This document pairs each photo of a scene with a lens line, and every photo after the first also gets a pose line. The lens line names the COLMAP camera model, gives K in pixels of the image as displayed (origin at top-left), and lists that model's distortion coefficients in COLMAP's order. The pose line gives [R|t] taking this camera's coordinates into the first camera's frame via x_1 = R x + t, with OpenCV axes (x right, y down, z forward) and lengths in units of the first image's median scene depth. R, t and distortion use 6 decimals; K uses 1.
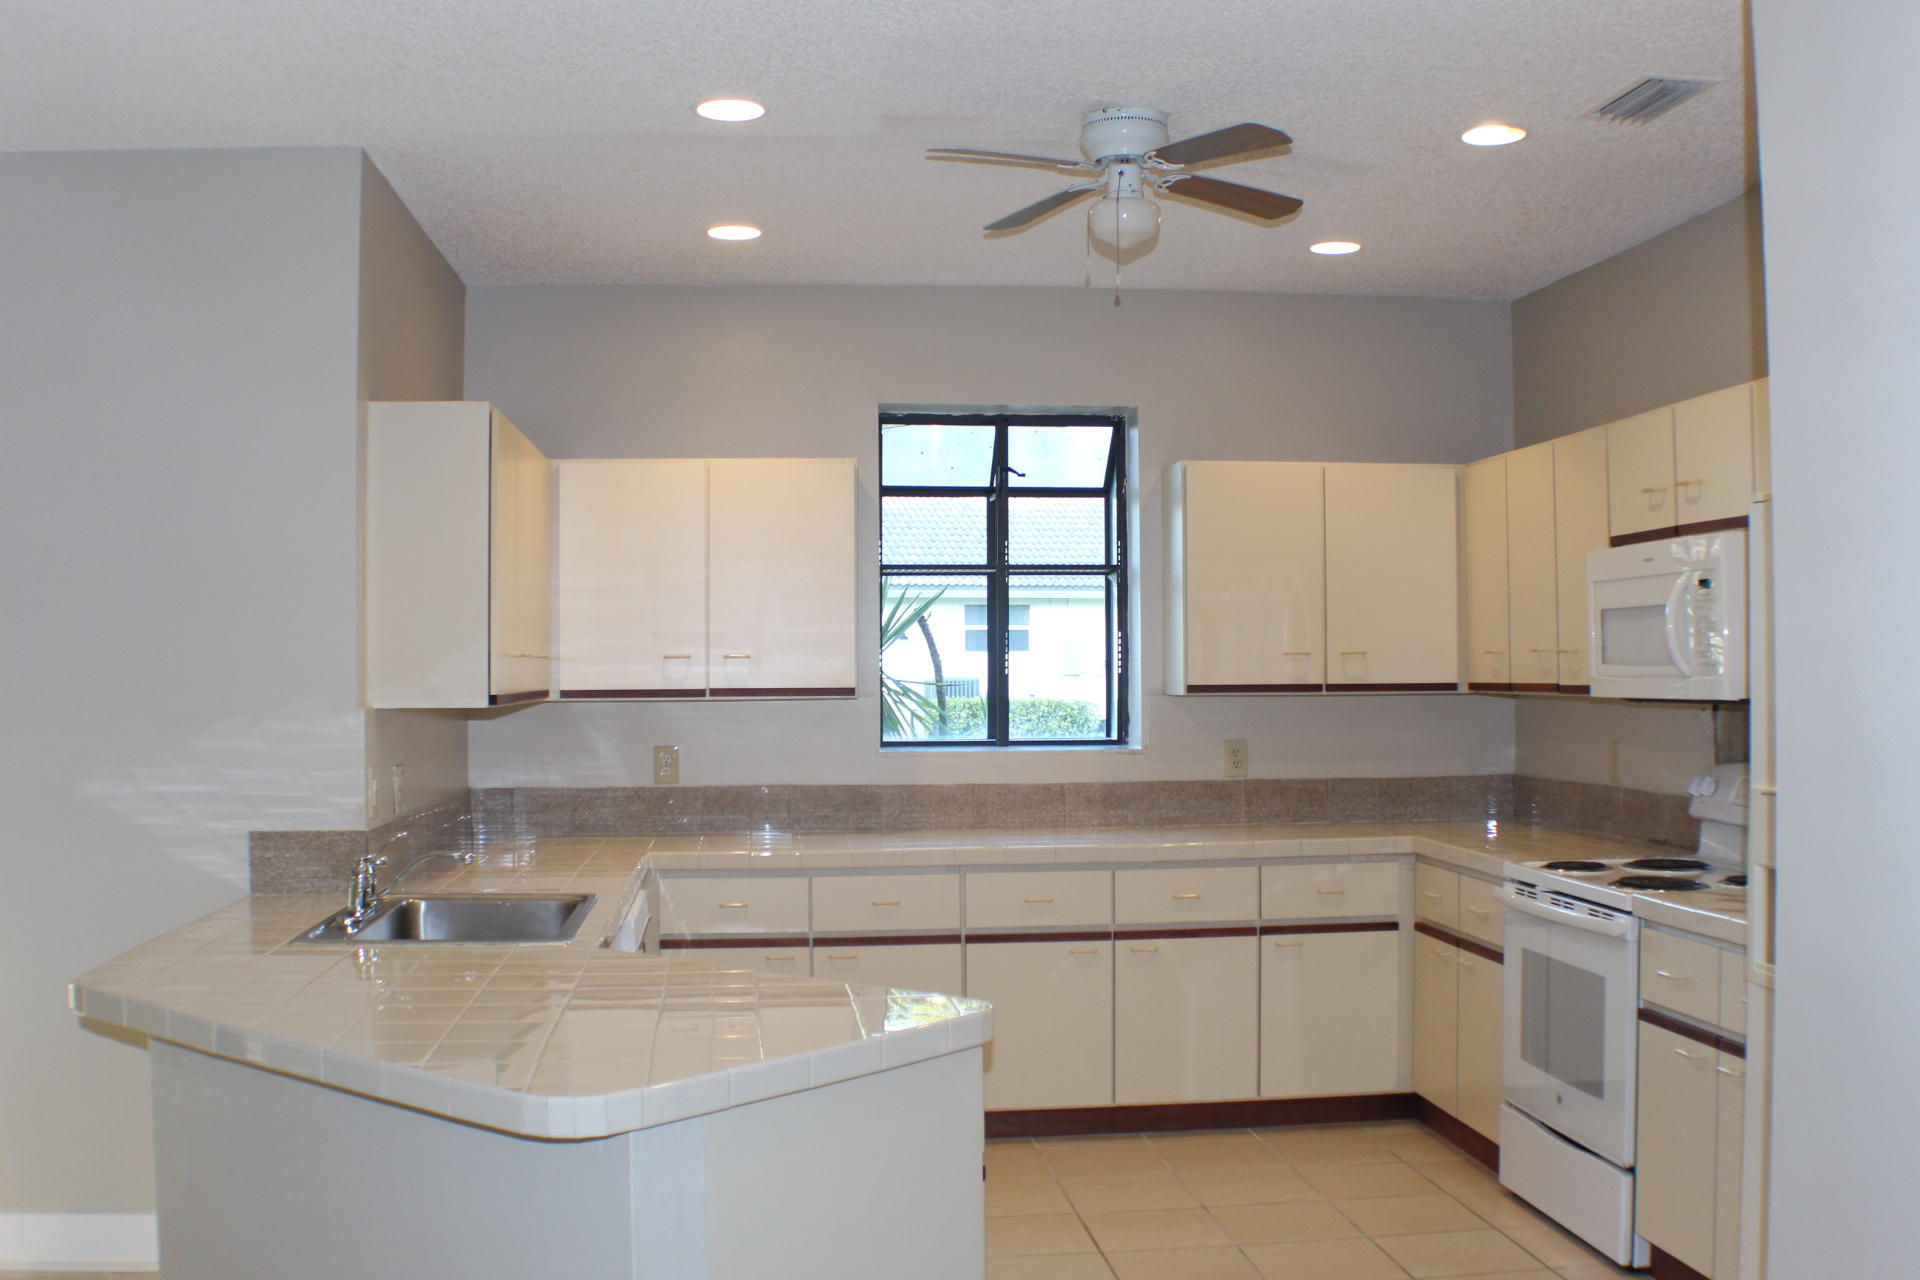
lens RADIAL K [[1884.1, 0, 960.0], [0, 1884.1, 640.0], [0, 0, 1]] dist [-0.210878, 0.148285]
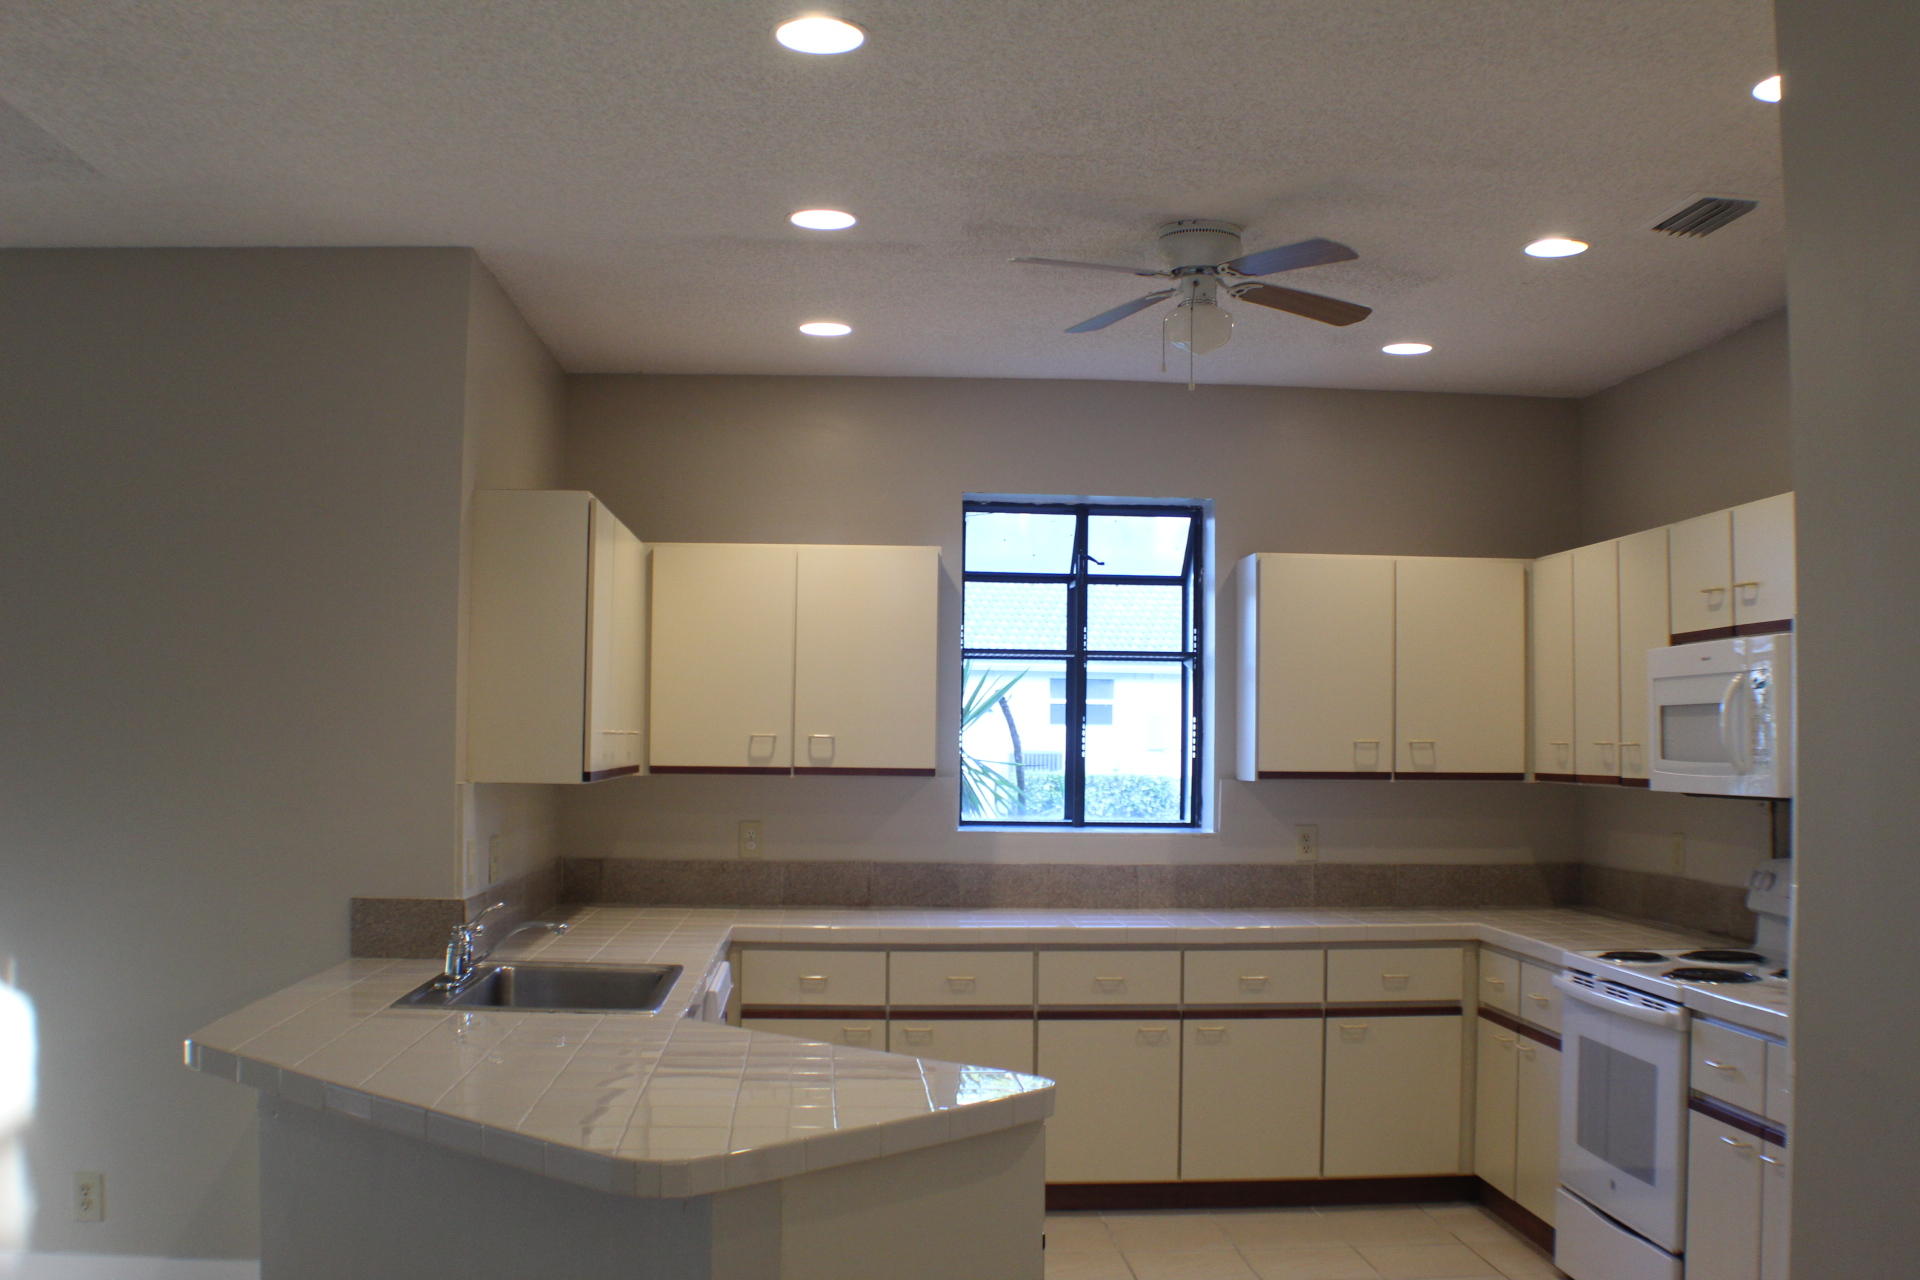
lens RADIAL K [[1884.1, 0, 960.0], [0, 1884.1, 640.0], [0, 0, 1]] dist [-0.210878, 0.148285]
pose [[0.998817, 0.015408, -0.046131, 0.004776], [-0.017119, 0.999171, -0.036935, -0.008069], [0.045523, 0.037681, 0.998252, -0.034619]]
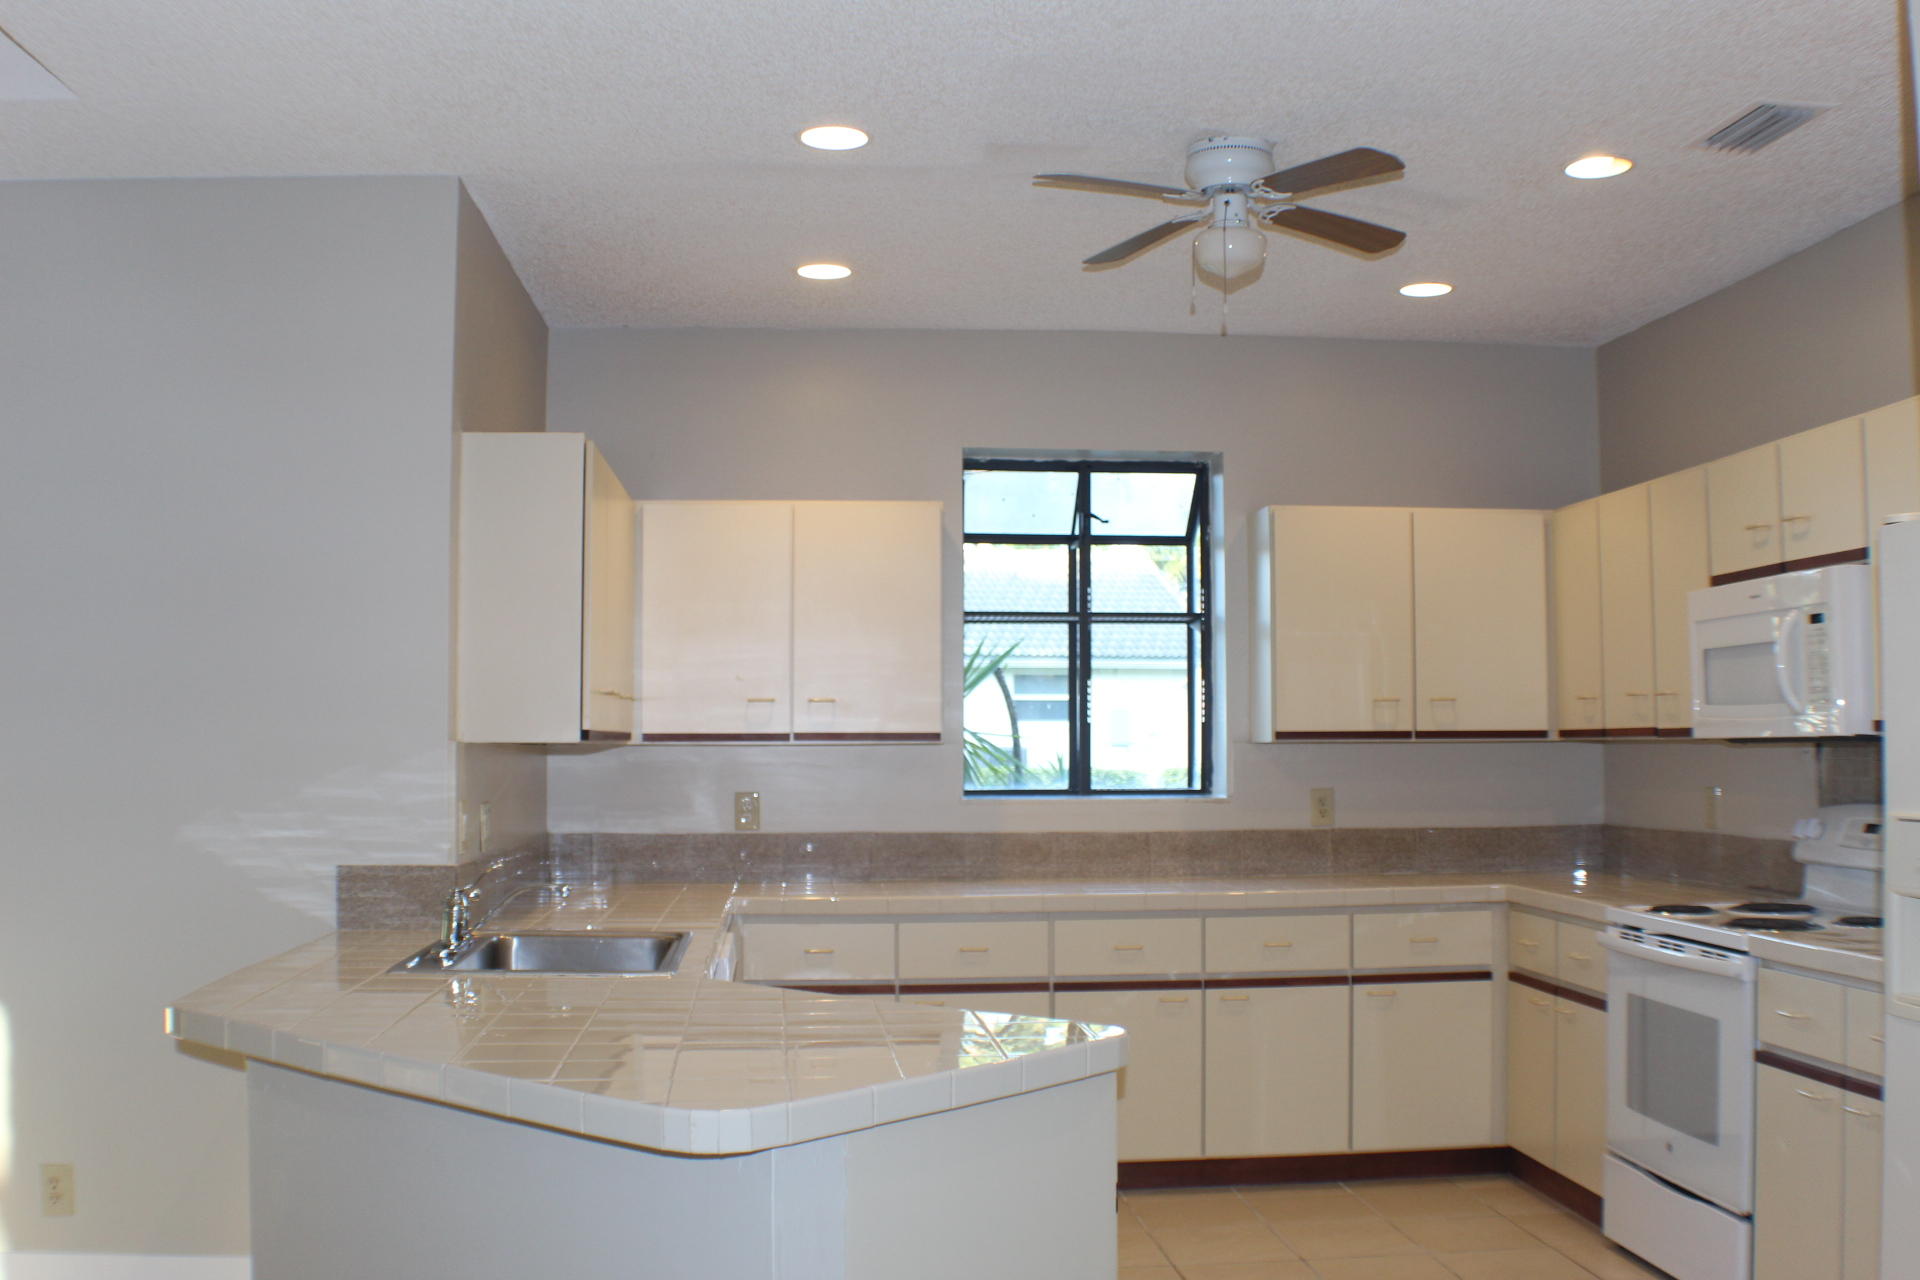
lens RADIAL K [[1884.1, 0, 960.0], [0, 1884.1, 640.0], [0, 0, 1]] dist [-0.210878, 0.148285]
pose [[0.999742, 0.002875, -0.022532, -0.025818], [-0.003753, 0.999232, -0.038994, 0.016768], [0.022402, 0.039069, 0.998985, 0.012342]]
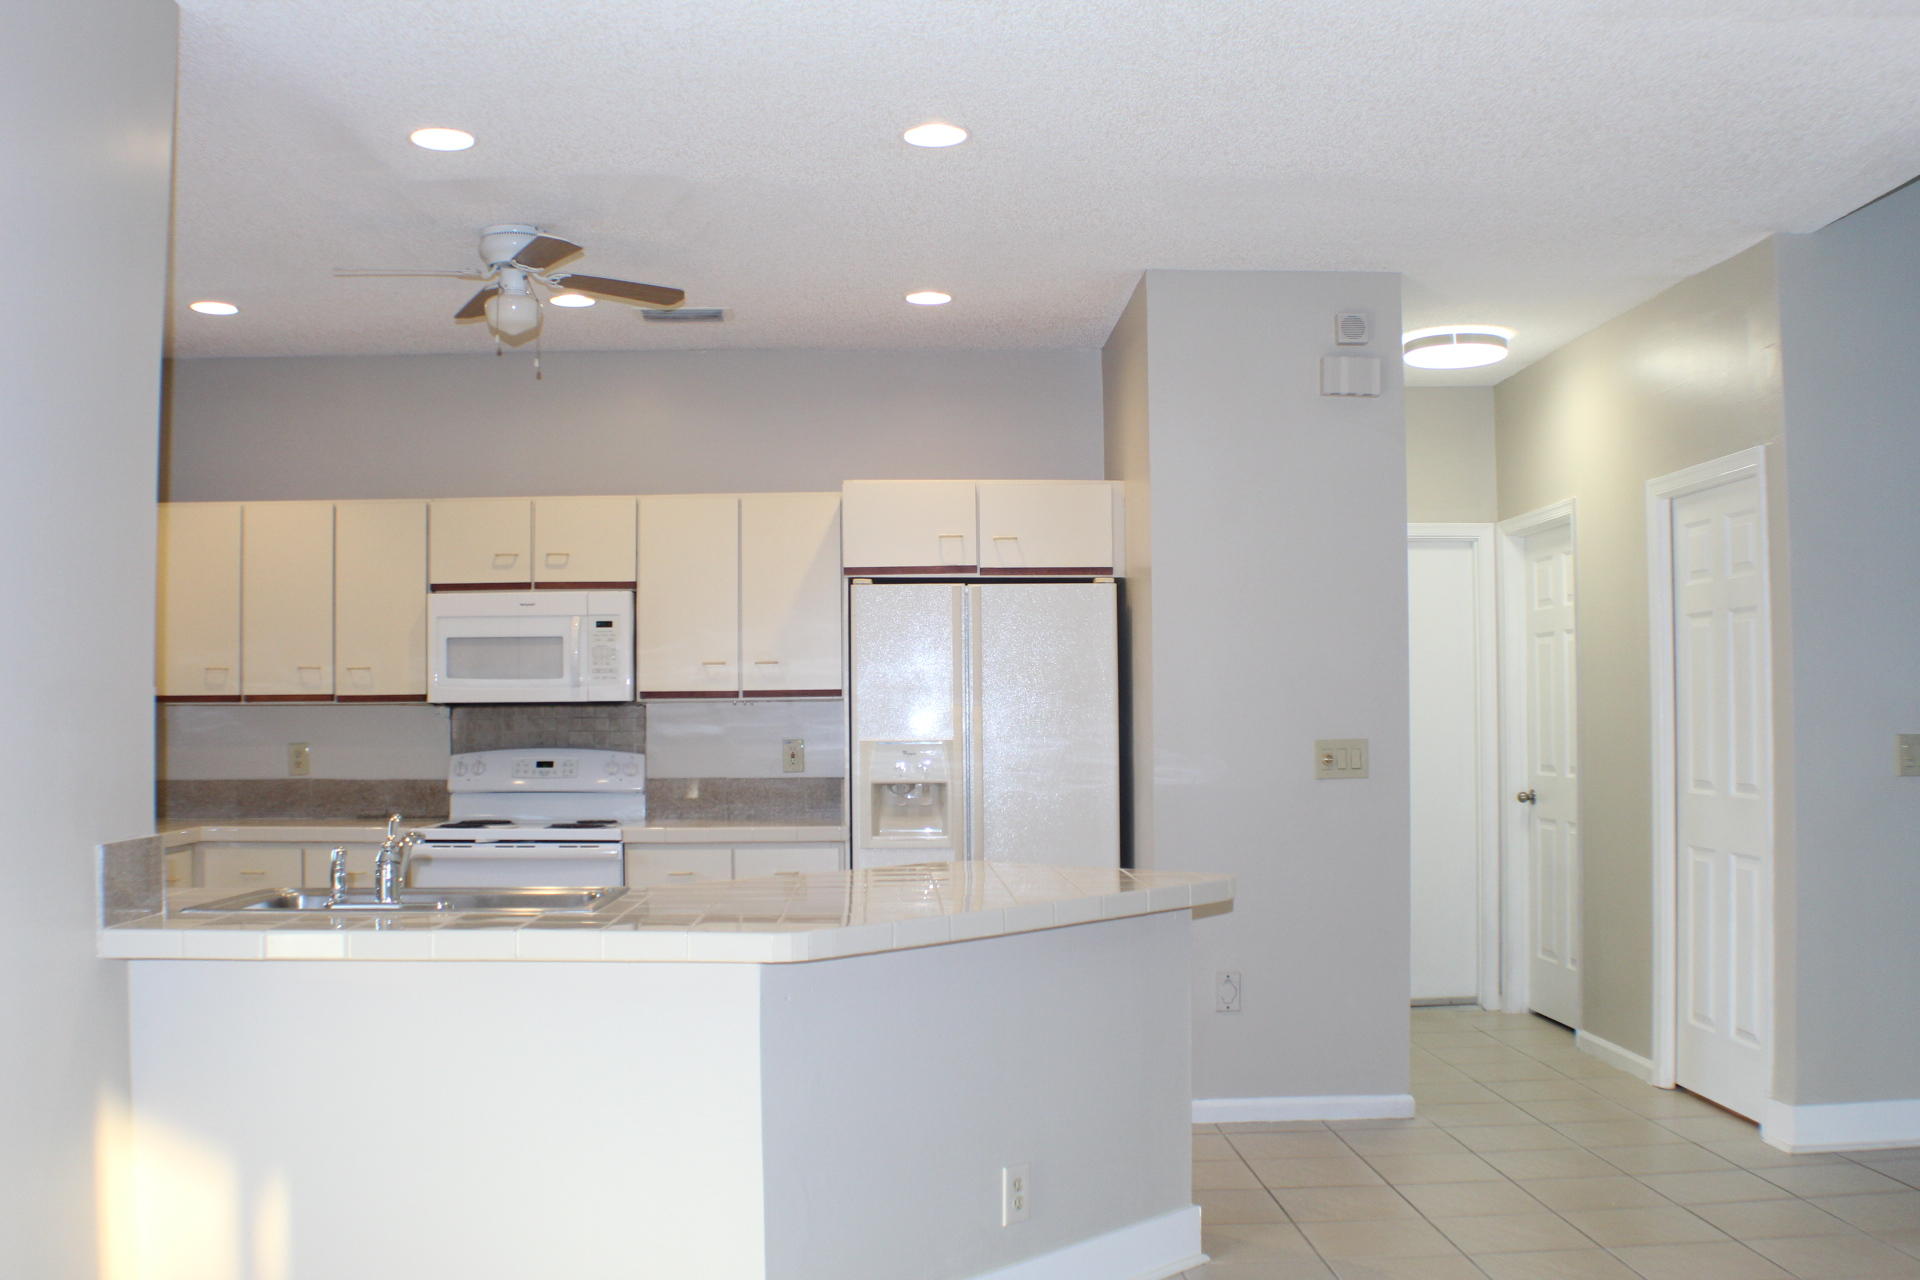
lens RADIAL K [[1884.1, 0, 960.0], [0, 1884.1, 640.0], [0, 0, 1]] dist [-0.210878, 0.148285]
pose [[0.067199, 0.040038, 0.996936, -0.906367], [-0.008794, 0.999179, -0.039535, 0.032868], [-0.997701, -0.006111, 0.067496, 0.497015]]
